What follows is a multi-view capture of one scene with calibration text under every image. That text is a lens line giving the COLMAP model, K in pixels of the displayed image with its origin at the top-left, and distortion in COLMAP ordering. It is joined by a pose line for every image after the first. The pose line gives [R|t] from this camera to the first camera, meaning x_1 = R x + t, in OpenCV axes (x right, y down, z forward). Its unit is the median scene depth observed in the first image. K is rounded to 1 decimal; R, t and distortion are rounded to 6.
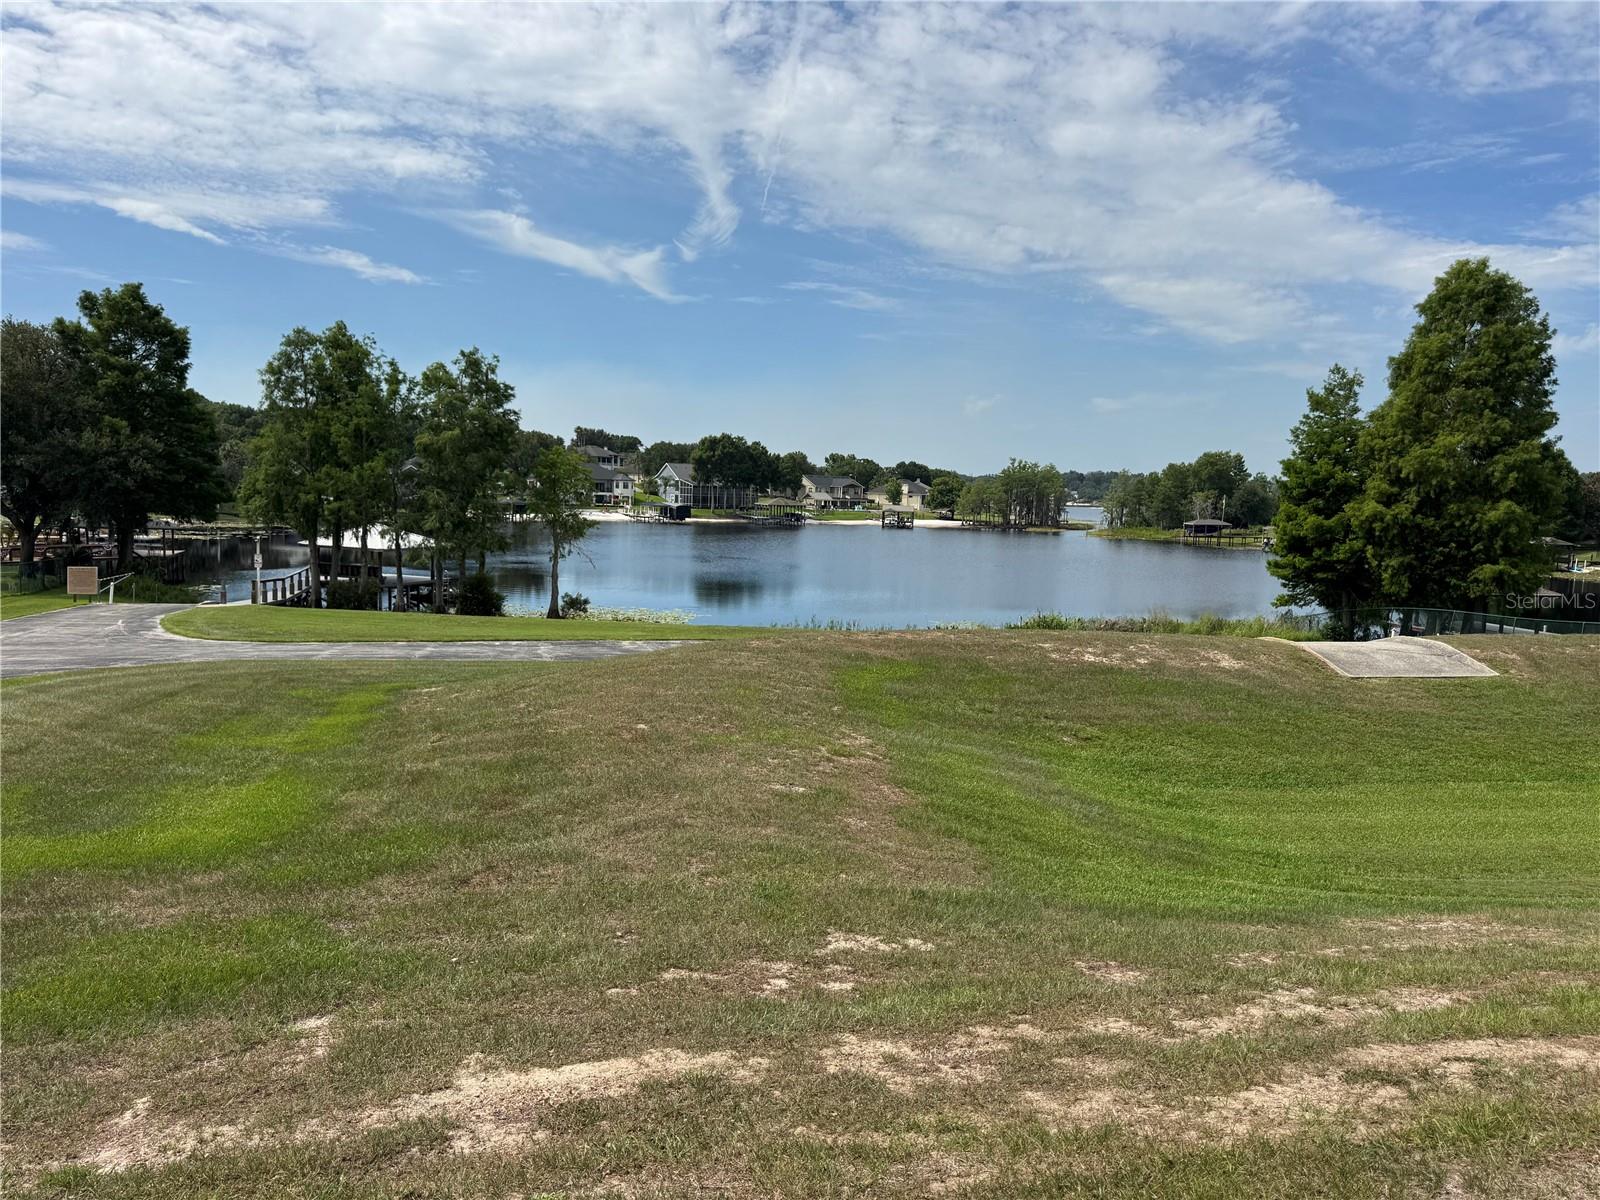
lens RADIAL K [[1116.8, 0, 800.0], [0, 1116.8, 600.0], [0, 0, 1]] dist [-0.000561, -0.000566]
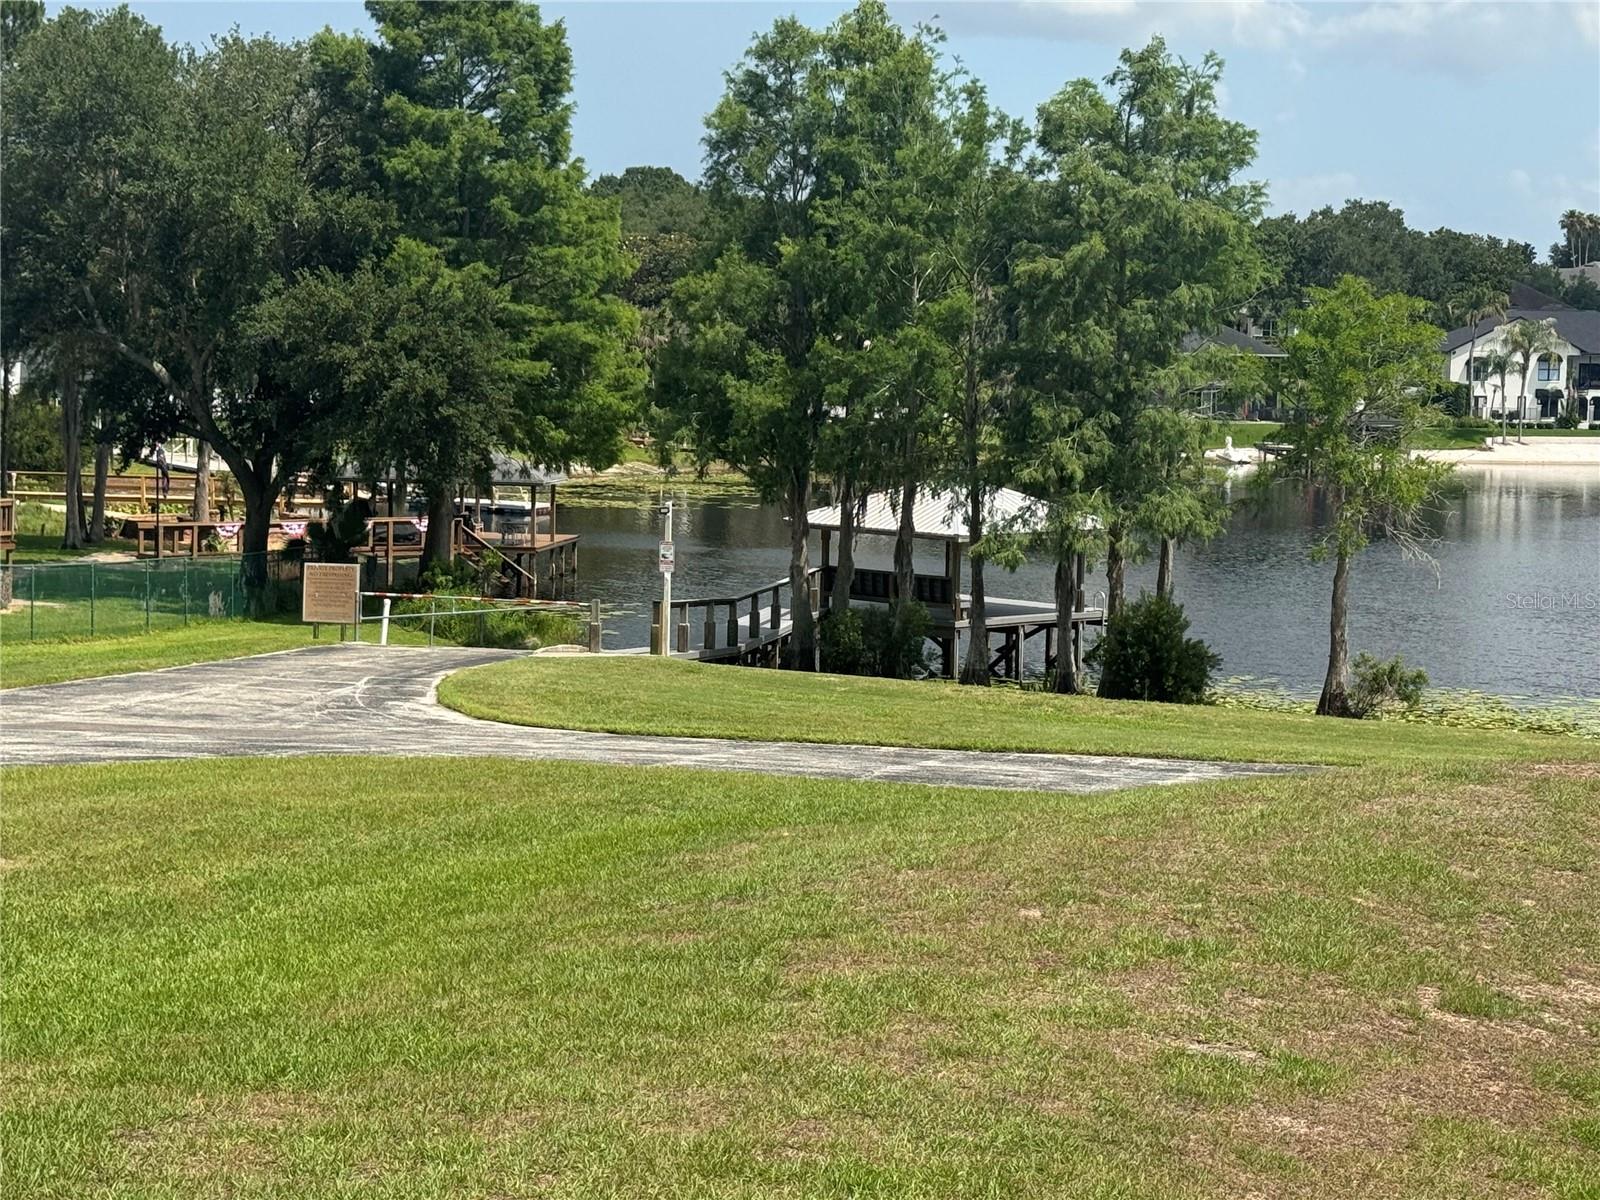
lens RADIAL K [[3076.9, 0, 800.0], [0, 3076.9, 600.0], [0, 0, 1]] dist [0.166717, -0.084440]
pose [[0.890800, 0.020886, -0.453915, 0.104607], [-0.033977, 0.999208, -0.020703, 0.004749], [0.453124, 0.033865, 0.890804, -0.051758]]
